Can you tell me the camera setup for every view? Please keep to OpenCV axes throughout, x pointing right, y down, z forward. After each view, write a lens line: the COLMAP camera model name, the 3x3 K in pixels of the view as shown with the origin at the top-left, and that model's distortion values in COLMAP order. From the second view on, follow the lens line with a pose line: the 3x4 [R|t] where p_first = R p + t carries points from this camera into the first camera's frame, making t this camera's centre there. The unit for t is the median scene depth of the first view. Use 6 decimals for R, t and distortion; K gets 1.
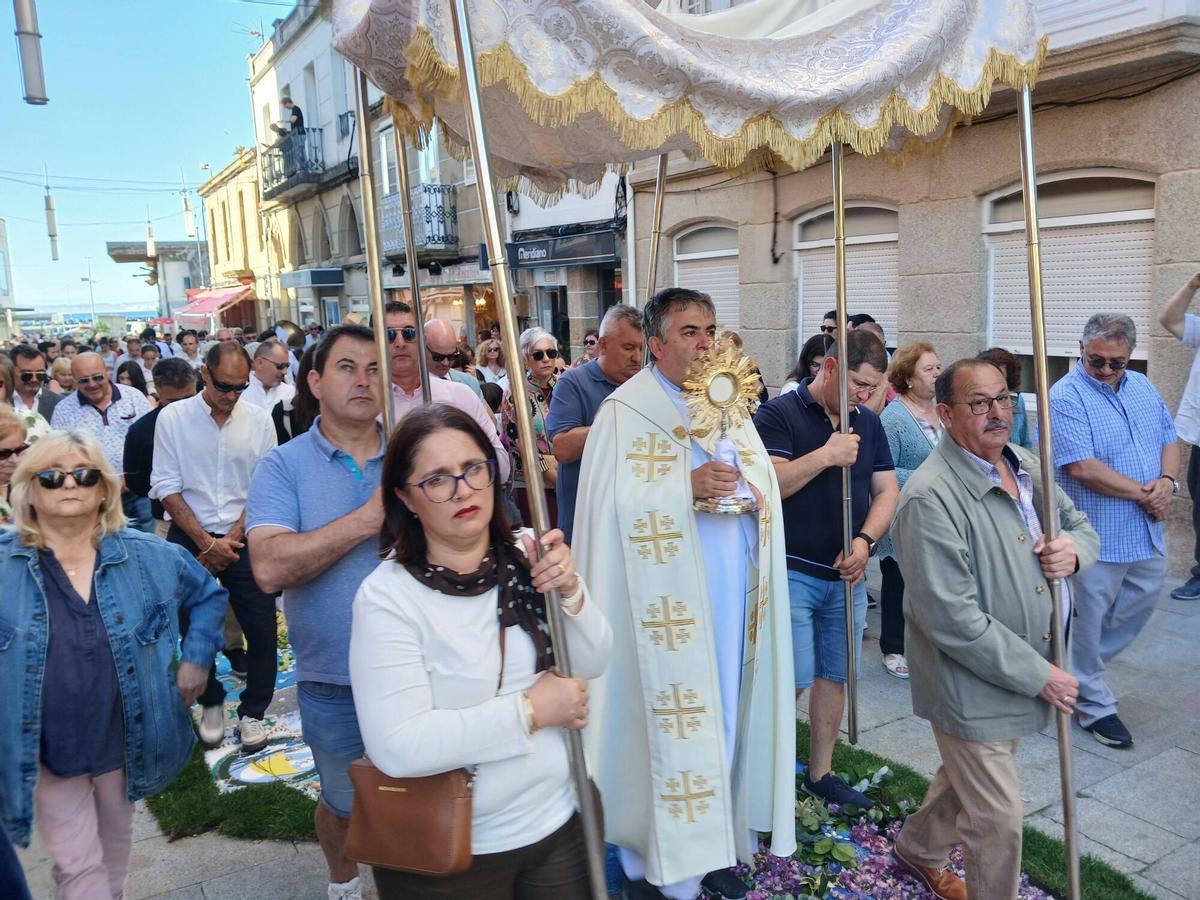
lens RADIAL K [[961.8, 0, 603.0], [0, 961.8, 432.8], [0, 0, 1]] dist [0.122132, -0.179274]
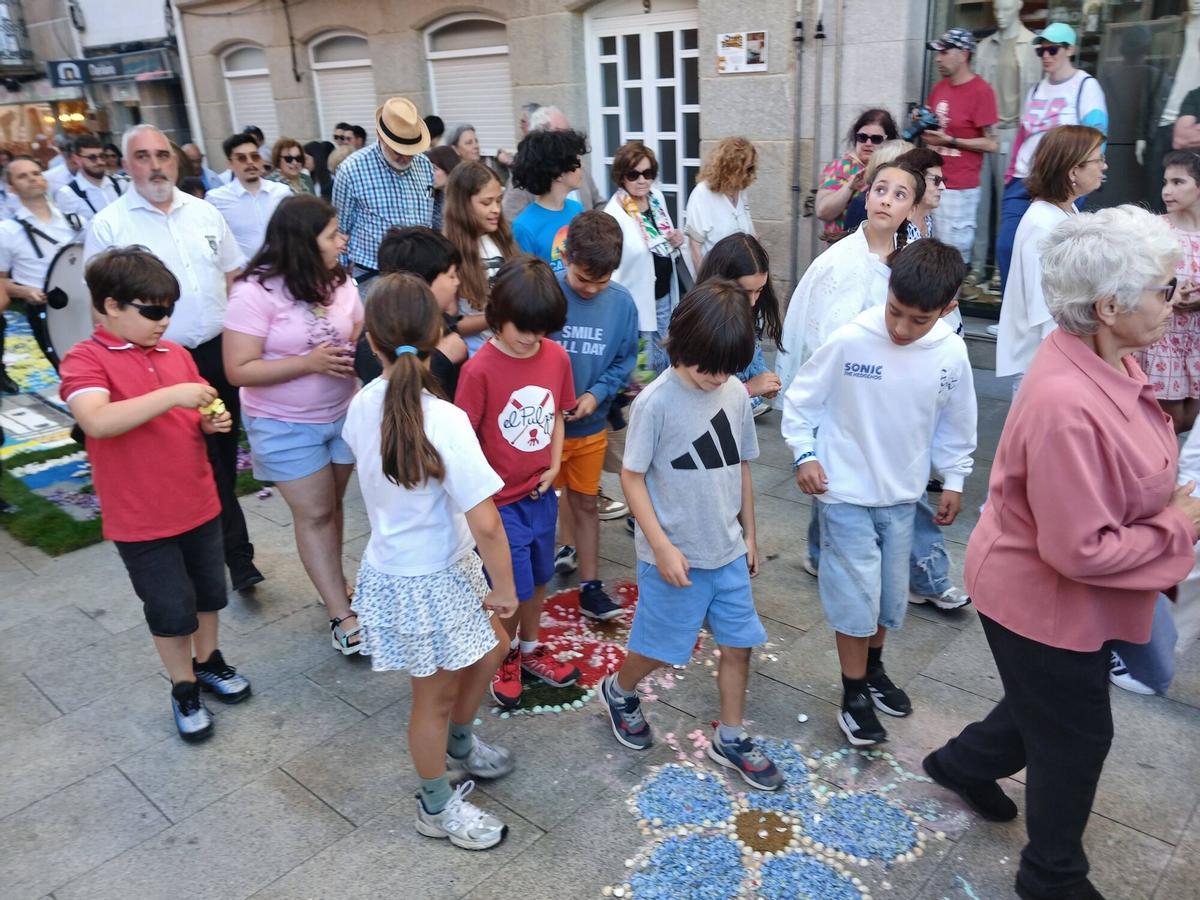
lens RADIAL K [[964.9, 0, 636.0], [0, 964.9, 453.9], [0, 0, 1]] dist [0.006729, -0.018368]
pose [[0.951109, -0.122946, 0.283330, 0.078736], [0.060580, 0.973797, 0.219203, 0.016283], [-0.302856, -0.191322, 0.933635, -0.144116]]
